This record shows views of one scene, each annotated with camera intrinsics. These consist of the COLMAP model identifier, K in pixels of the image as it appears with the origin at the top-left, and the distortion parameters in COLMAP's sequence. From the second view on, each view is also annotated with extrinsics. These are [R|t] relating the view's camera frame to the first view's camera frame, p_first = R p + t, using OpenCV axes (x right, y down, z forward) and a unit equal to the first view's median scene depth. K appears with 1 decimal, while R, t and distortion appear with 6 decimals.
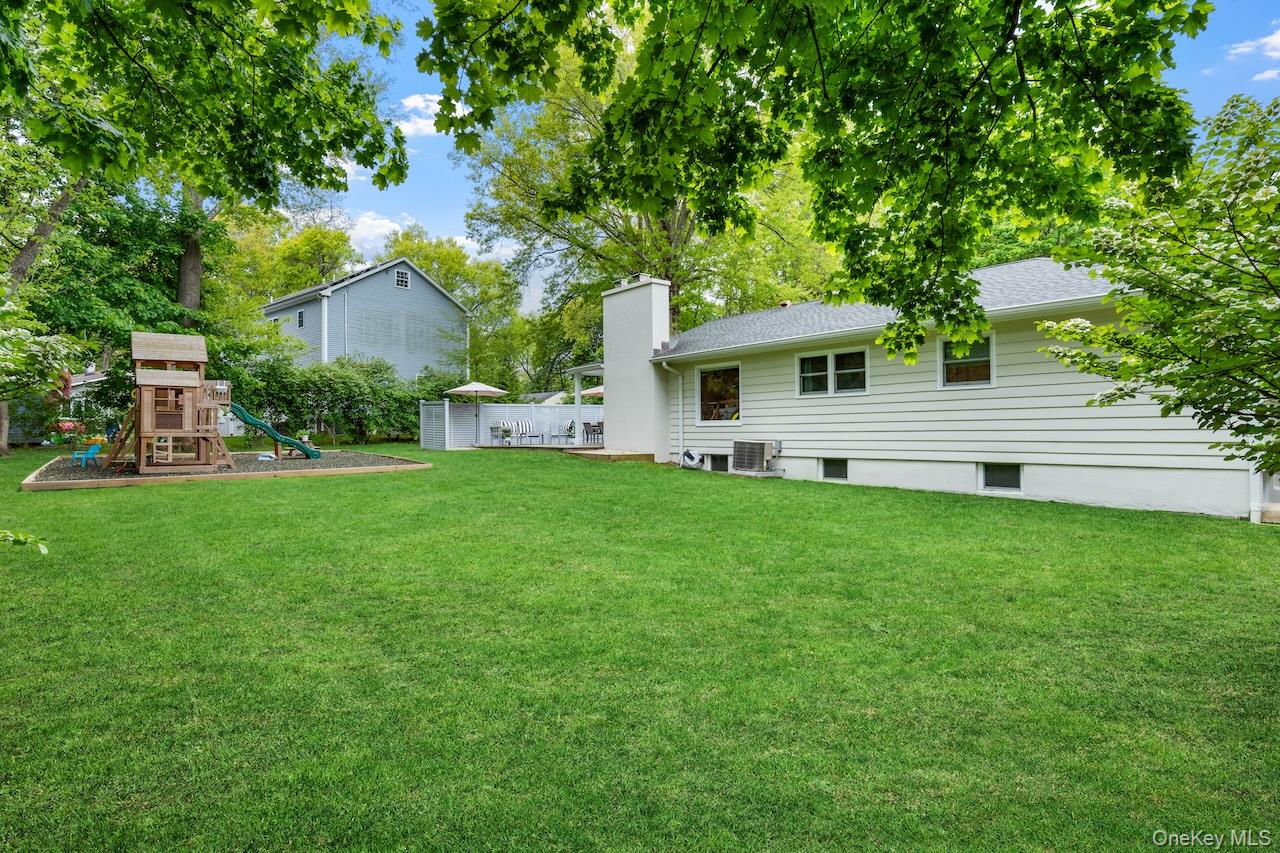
lens RADIAL K [[668.6, 0, 640.7], [0, 668.6, 427.4], [0, 0, 1]] dist [-0.008716, -0.000233]
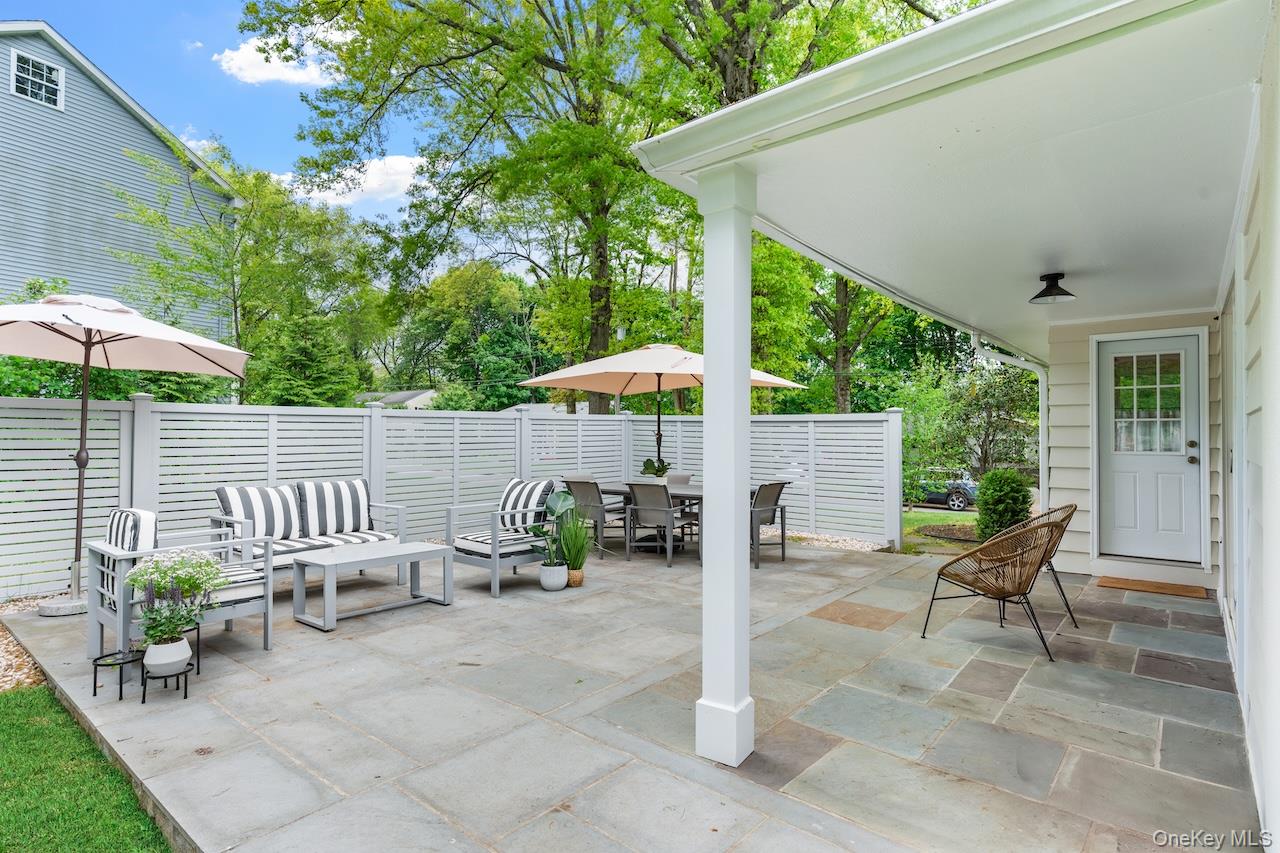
lens RADIAL K [[668.6, 0, 633.8], [0, 668.6, 429.9], [0, 0, 1]] dist [-0.008716, -0.000233]
pose [[0.982481, 0.022100, 0.185048, -0.075390], [-0.021246, 0.999753, -0.006598, -0.021090], [-0.185148, 0.002551, 0.982707, 0.507918]]
